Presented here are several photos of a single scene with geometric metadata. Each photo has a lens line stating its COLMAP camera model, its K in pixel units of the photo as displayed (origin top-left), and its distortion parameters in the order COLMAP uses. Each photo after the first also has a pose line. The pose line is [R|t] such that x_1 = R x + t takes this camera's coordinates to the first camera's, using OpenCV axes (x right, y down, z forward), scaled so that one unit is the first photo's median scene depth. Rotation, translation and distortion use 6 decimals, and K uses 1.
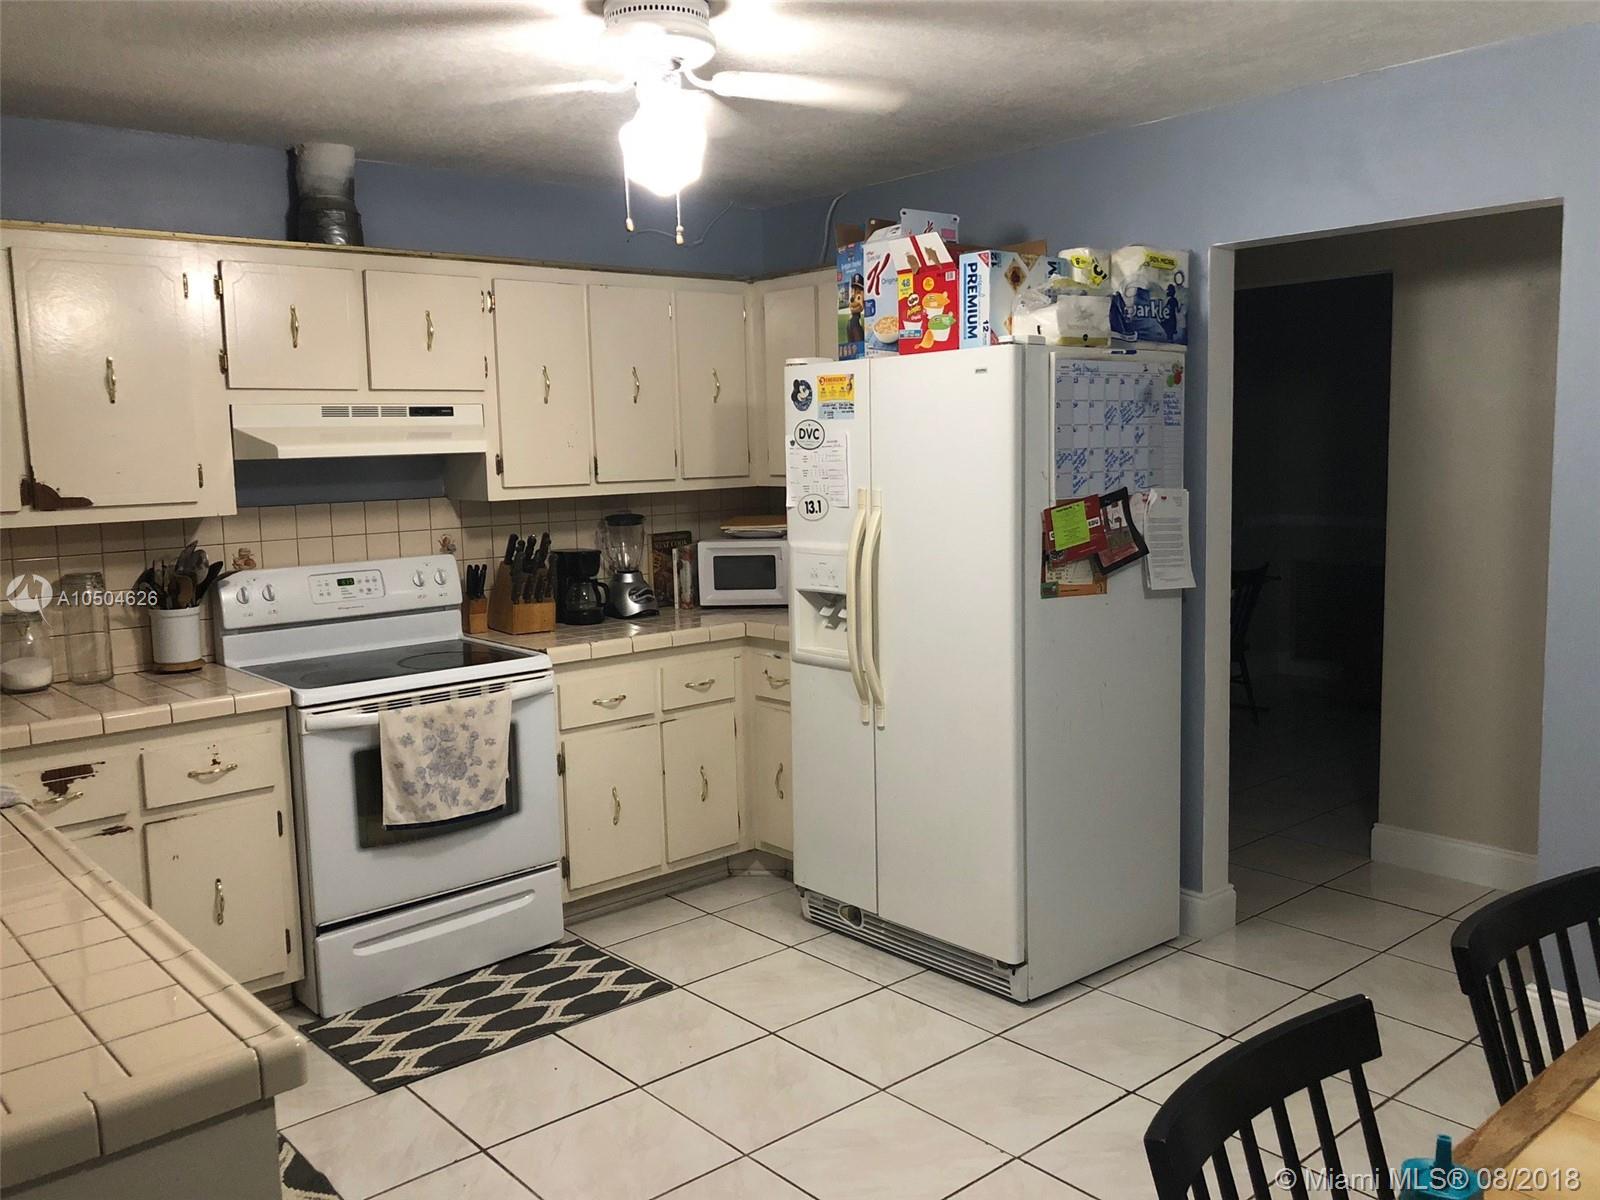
lens RADIAL K [[1336.1, 0, 804.2], [0, 1336.1, 597.8], [0, 0, 1]] dist [0.039183, -0.024451]
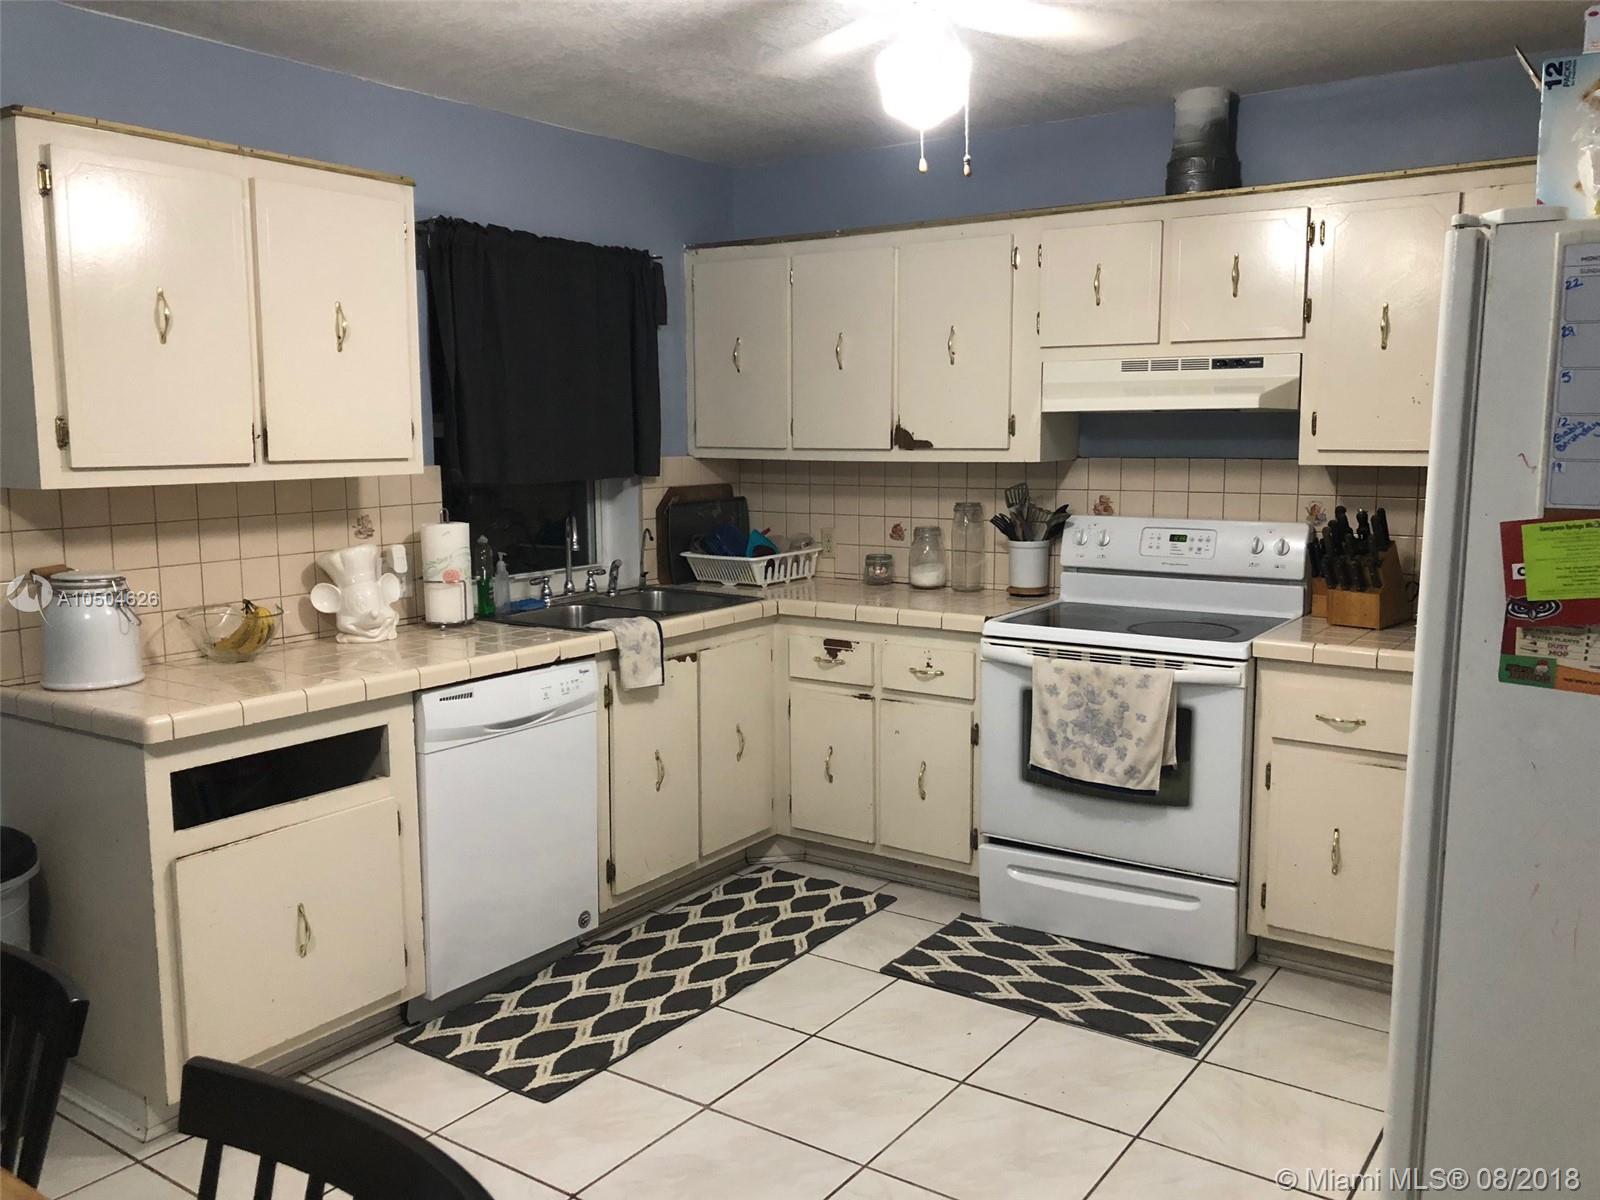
lens RADIAL K [[1336.1, 0, 803.1], [0, 1336.1, 595.4], [0, 0, 1]] dist [0.039183, -0.024451]
pose [[0.231850, 0.147868, -0.961447, 0.613147], [-0.116254, 0.985507, 0.123534, -0.066790], [0.965780, 0.083130, 0.245680, 0.545746]]
